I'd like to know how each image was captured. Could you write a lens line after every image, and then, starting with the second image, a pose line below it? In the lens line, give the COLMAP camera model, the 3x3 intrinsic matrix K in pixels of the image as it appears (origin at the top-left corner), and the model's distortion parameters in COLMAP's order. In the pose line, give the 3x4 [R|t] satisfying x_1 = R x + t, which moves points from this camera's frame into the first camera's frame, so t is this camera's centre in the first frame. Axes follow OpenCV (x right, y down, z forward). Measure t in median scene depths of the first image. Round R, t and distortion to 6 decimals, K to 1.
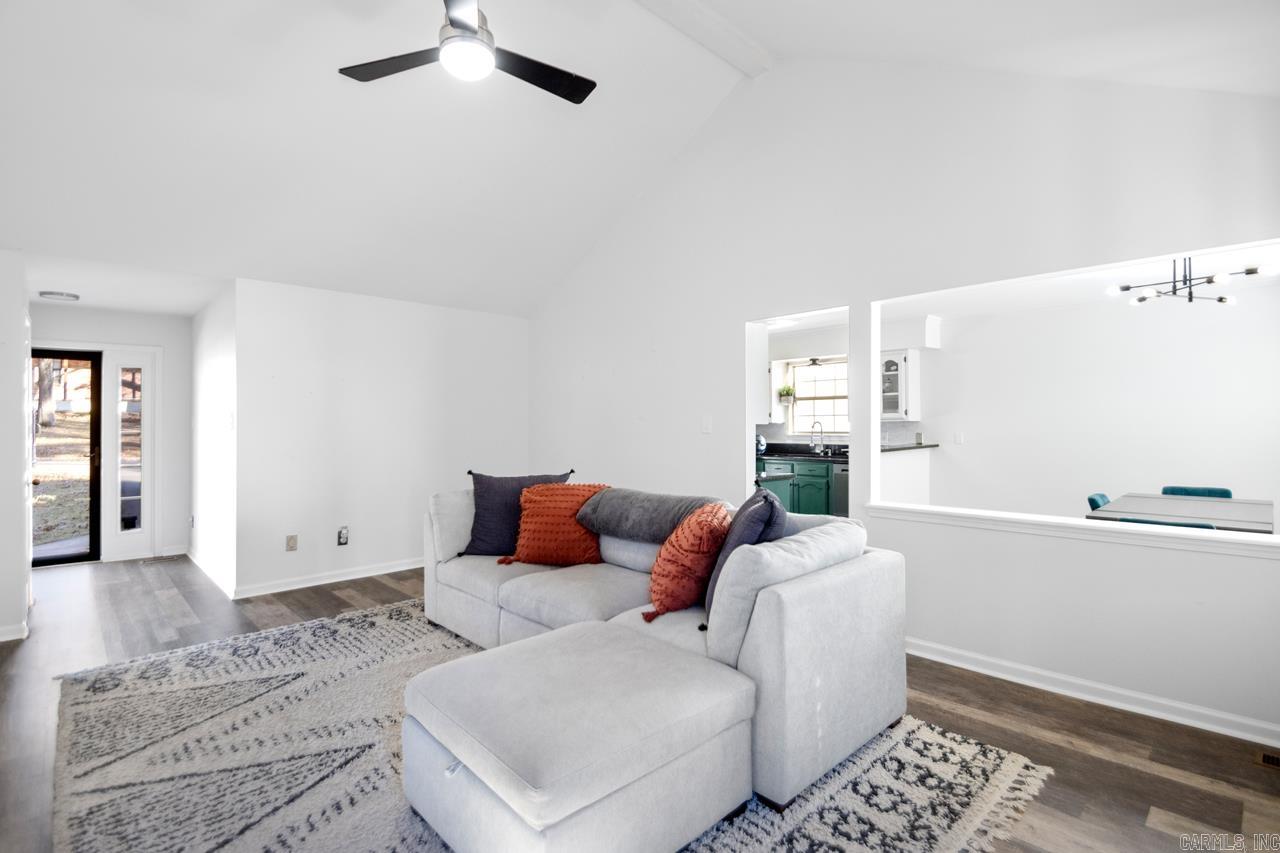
lens RADIAL K [[592.9, 0, 636.0], [0, 592.9, 421.1], [0, 0, 1]] dist [0.016261, -0.016021]
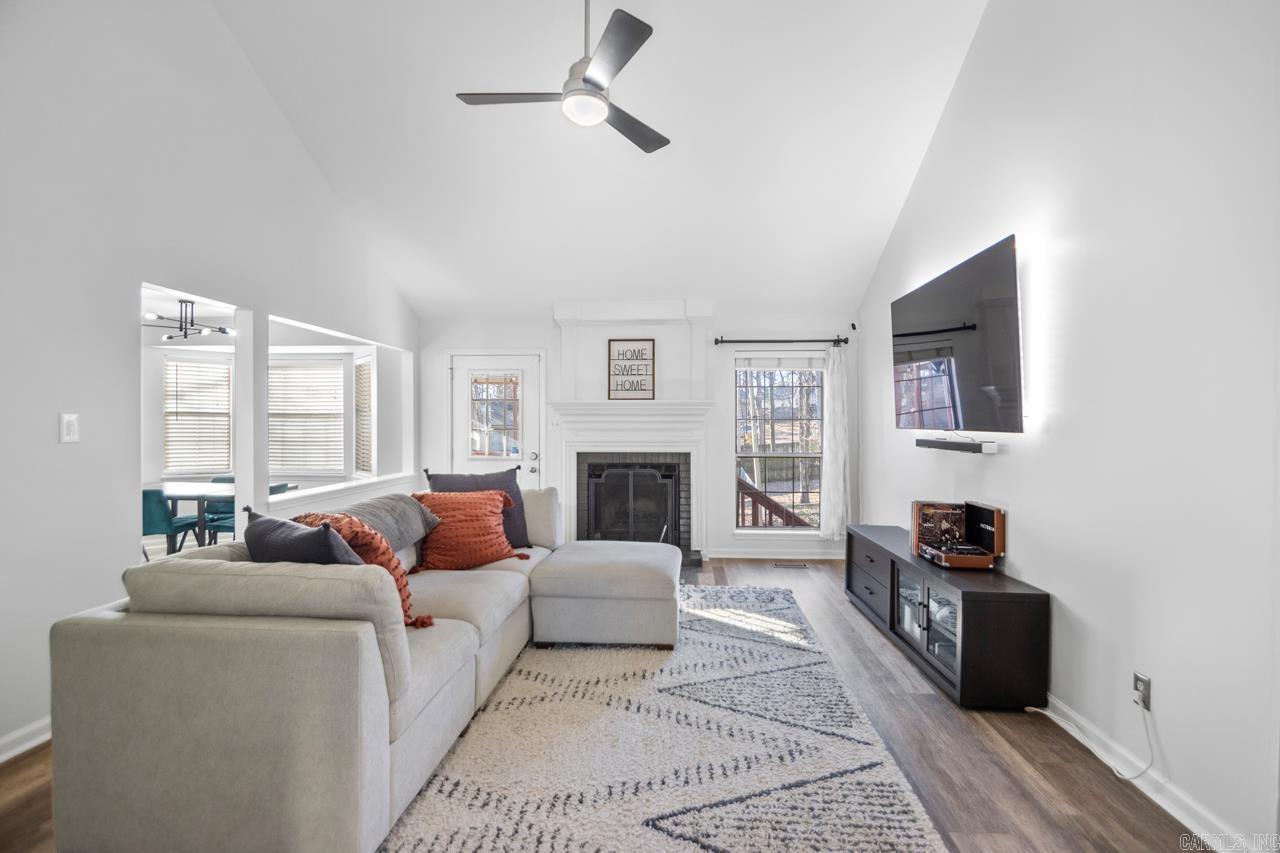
lens RADIAL K [[592.9, 0, 636.0], [0, 592.9, 421.1], [0, 0, 1]] dist [0.016261, -0.016021]
pose [[-0.662452, 0.006540, 0.749076, -1.170837], [-0.007943, 0.999844, -0.015754, 0.009796], [-0.749062, -0.016386, -0.662297, 1.633703]]
